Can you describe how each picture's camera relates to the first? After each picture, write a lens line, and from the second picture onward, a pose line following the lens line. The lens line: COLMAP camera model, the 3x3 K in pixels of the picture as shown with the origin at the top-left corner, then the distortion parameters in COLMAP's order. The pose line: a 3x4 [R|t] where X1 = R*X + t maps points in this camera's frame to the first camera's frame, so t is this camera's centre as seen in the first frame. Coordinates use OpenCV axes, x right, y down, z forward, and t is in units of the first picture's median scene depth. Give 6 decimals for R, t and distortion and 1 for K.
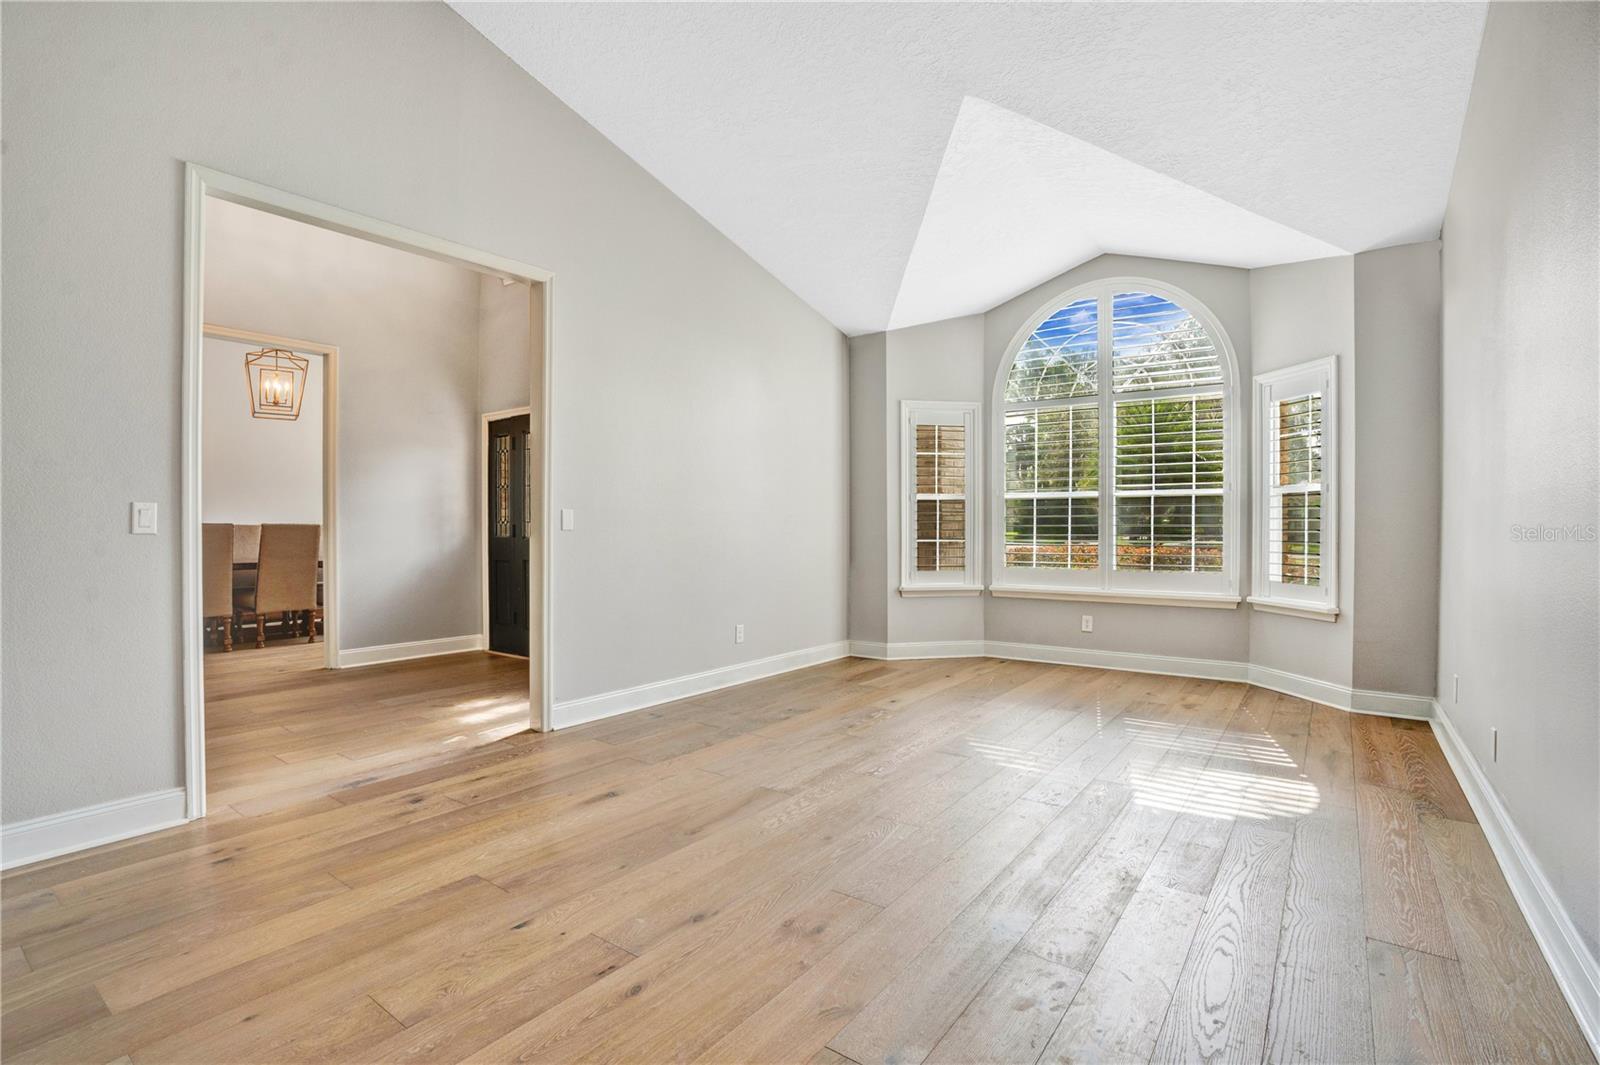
lens RADIAL K [[748.4, 0, 792.2], [0, 748.4, 528.6], [0, 0, 1]] dist [-0.074001, 0.026793]
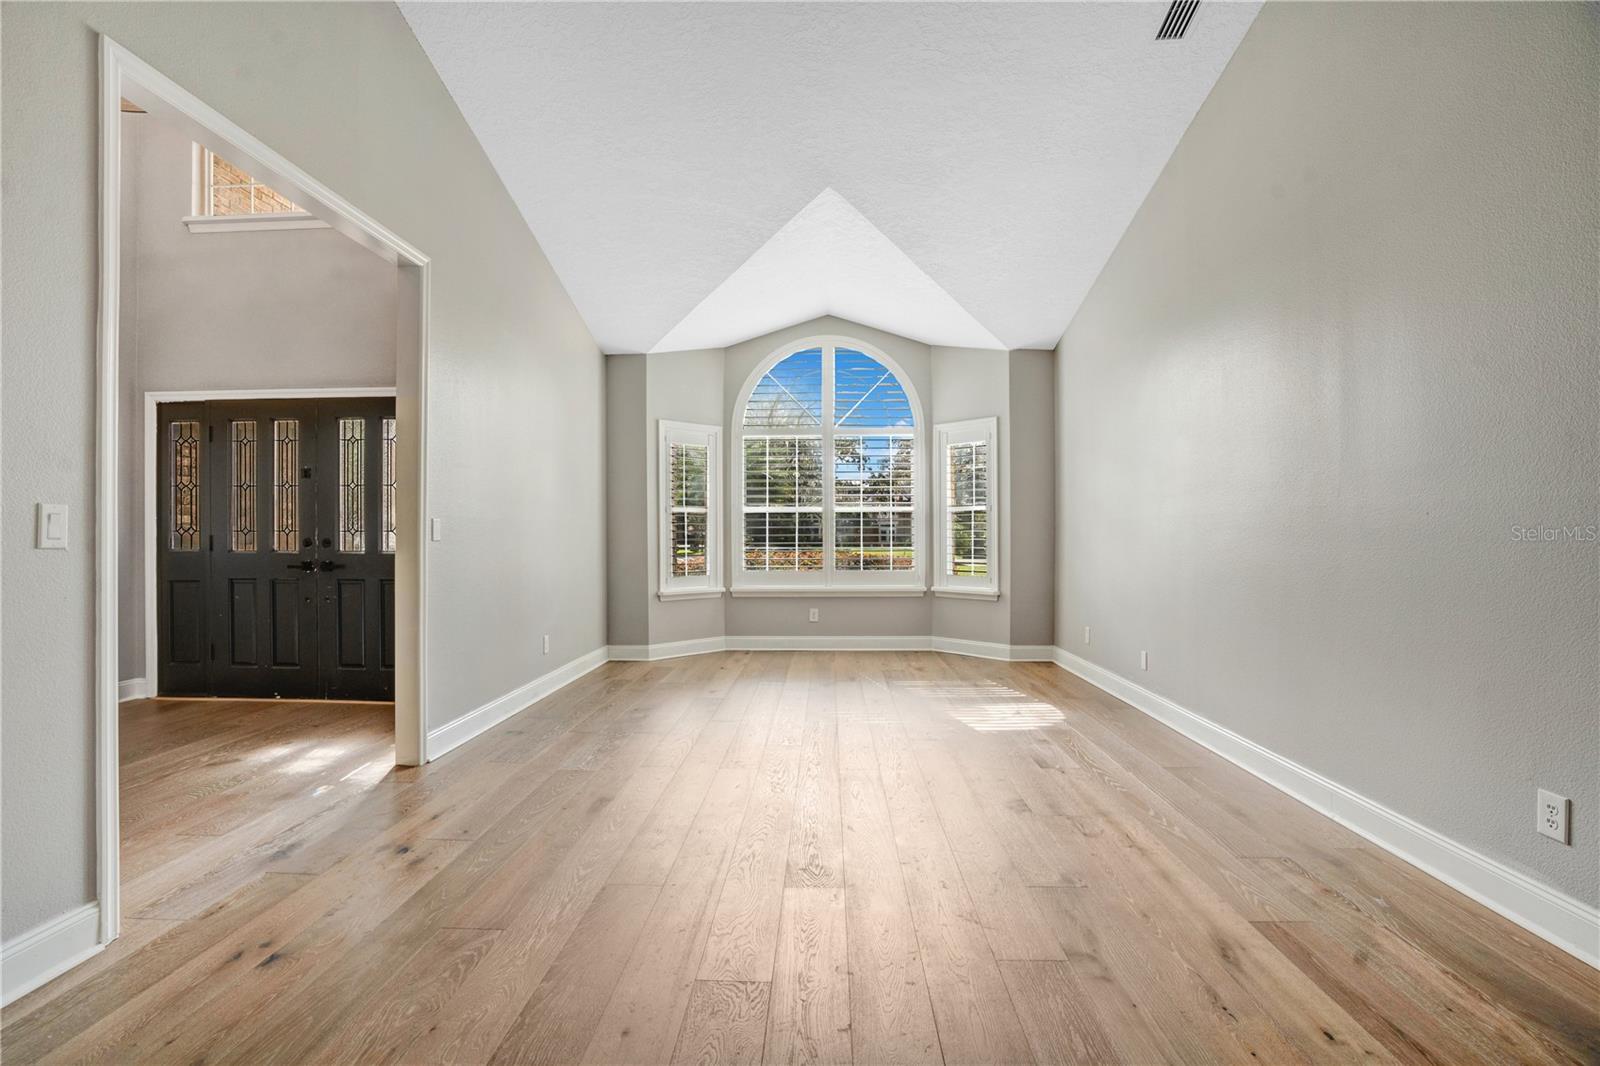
lens RADIAL K [[736.9, 0, 800.3], [0, 736.9, 542.4], [0, 0, 1]] dist [-0.070273, 0.024390]
pose [[0.822200, -0.007254, 0.569152, -0.323970], [0.004251, 0.999969, 0.006604, -0.000132], [-0.569182, -0.003010, 0.822206, 0.011082]]
